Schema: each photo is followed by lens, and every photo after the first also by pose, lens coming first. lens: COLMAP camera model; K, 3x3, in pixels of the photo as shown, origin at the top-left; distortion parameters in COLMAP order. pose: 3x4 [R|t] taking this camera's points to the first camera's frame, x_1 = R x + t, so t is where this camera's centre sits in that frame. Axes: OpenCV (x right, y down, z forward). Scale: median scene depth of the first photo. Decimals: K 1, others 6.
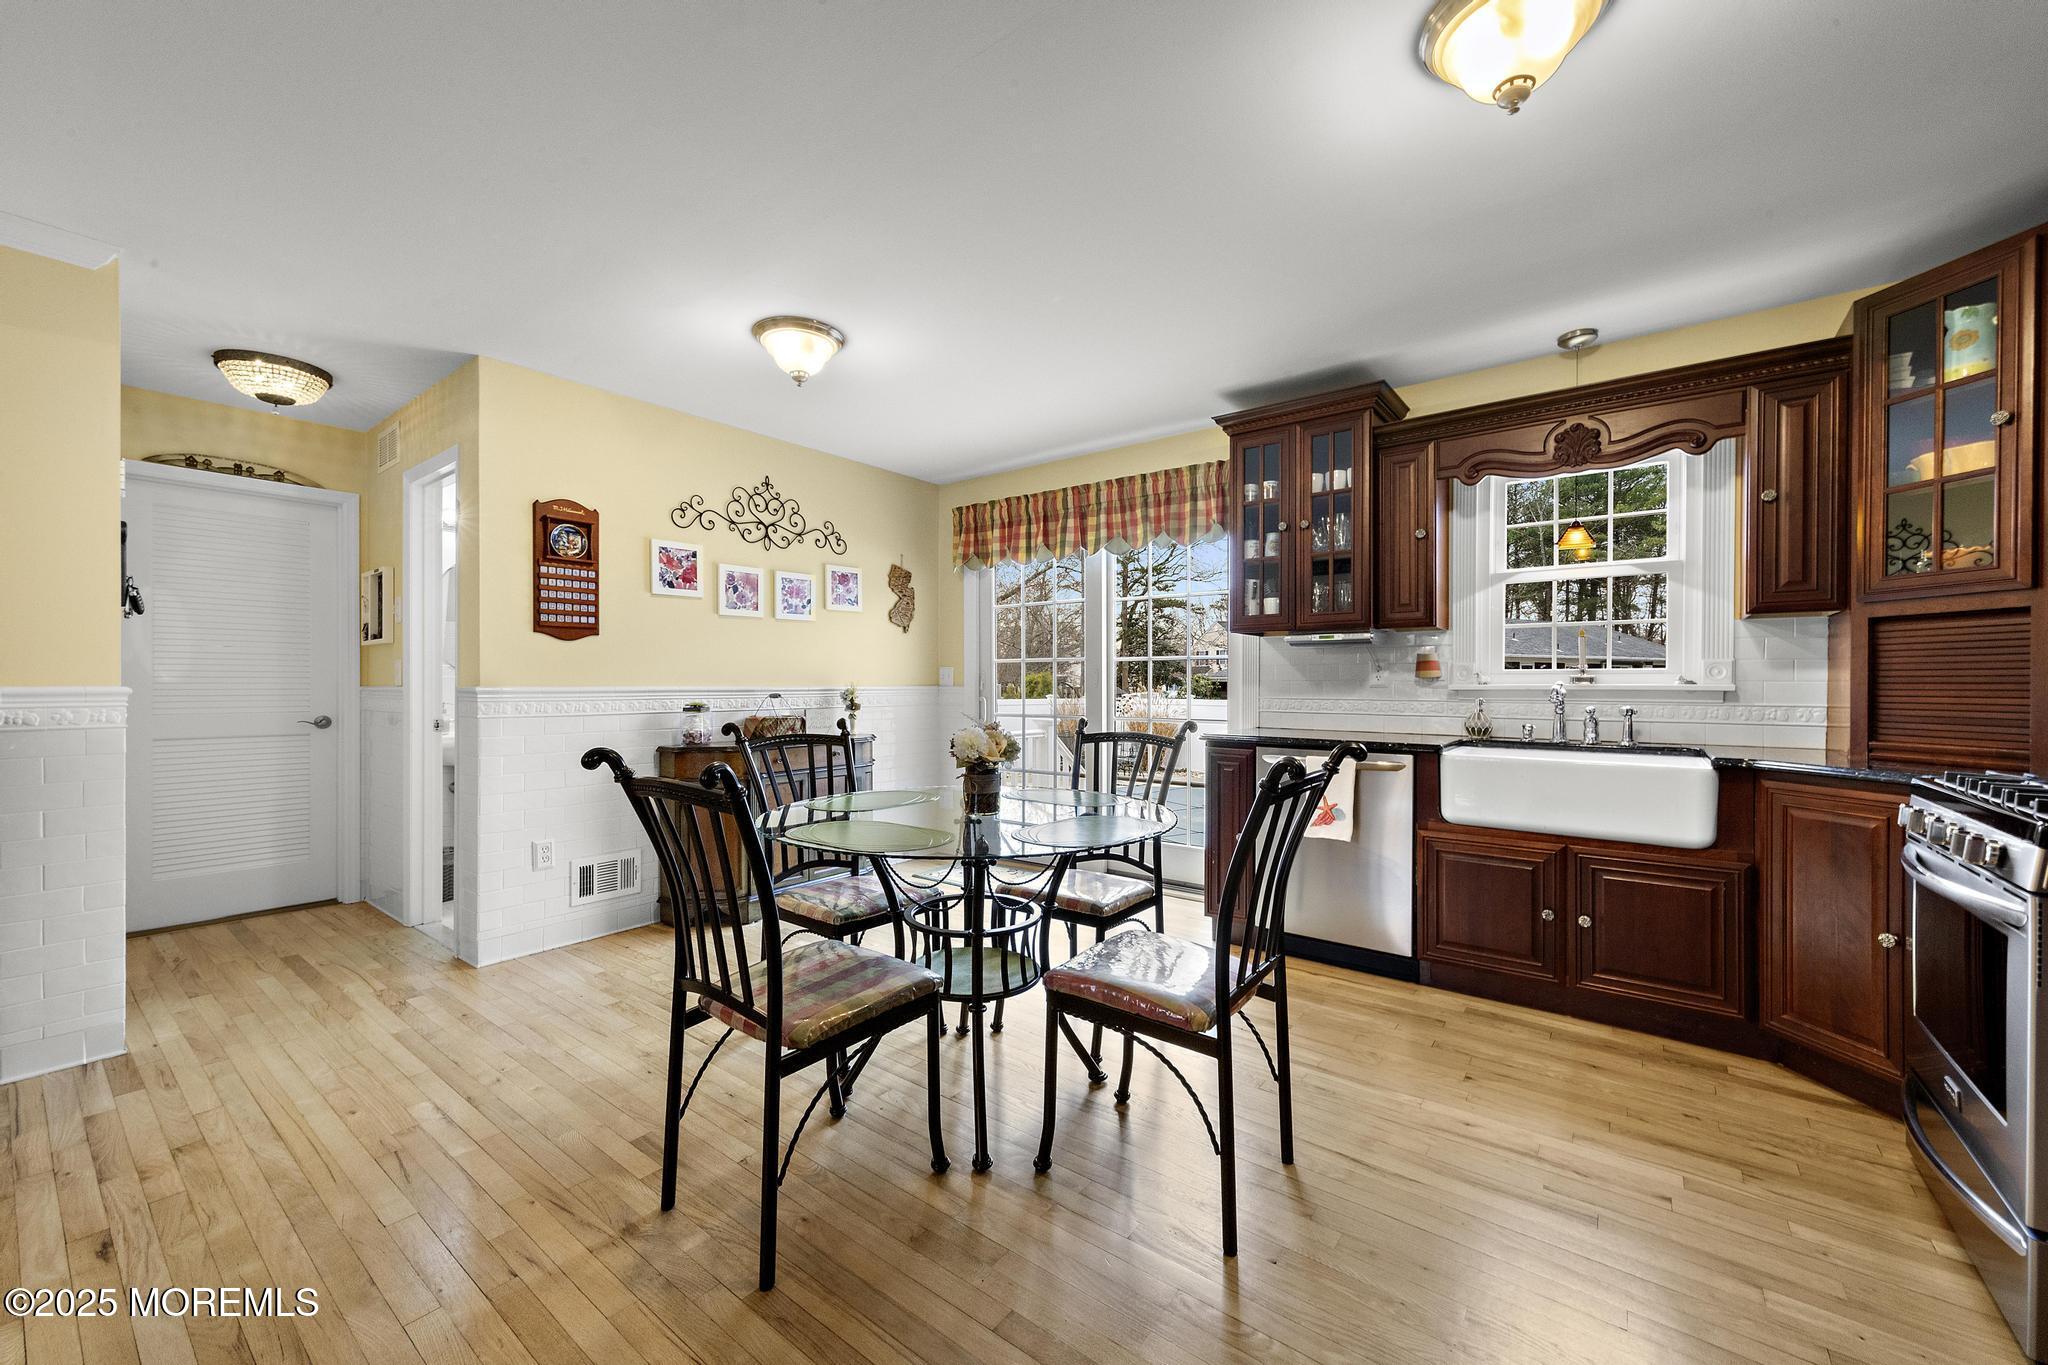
lens RADIAL K [[779.9, 0, 1024.0], [0, 779.9, 682.5], [0, 0, 1]] dist [0.012793, 0.000001]
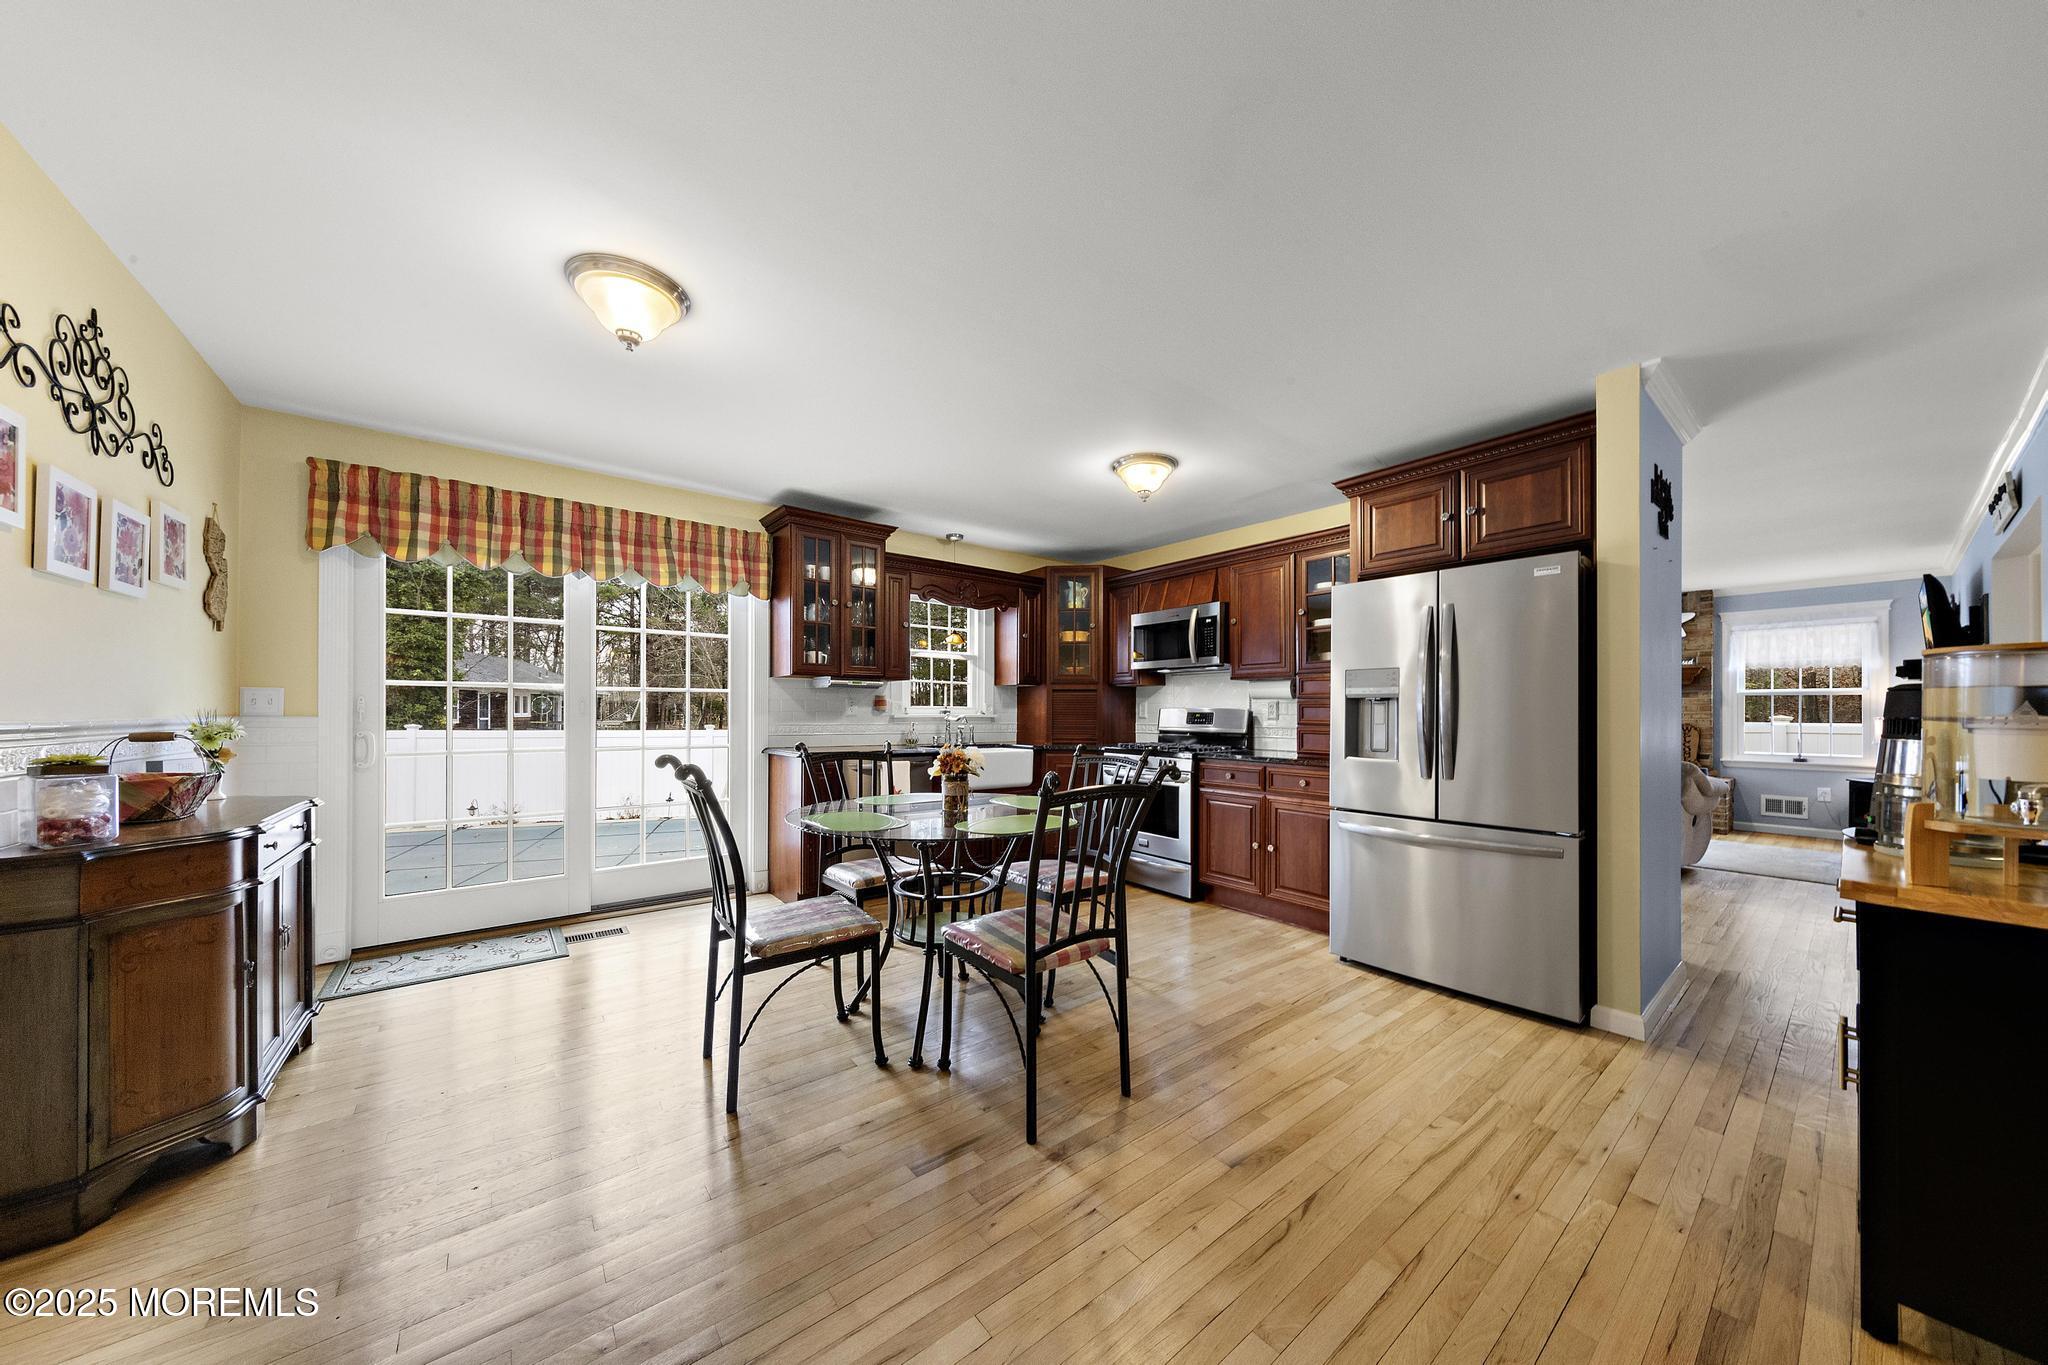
lens RADIAL K [[676.6, 0, 1024.0], [0, 676.6, 682.5], [0, 0, 1]] dist [0.000462, 0.000042]
pose [[0.236966, 0.044994, 0.970476, -0.684935], [-0.000294, 0.998930, -0.046242, 0.000760], [-0.971518, 0.010673, 0.236726, 0.344608]]
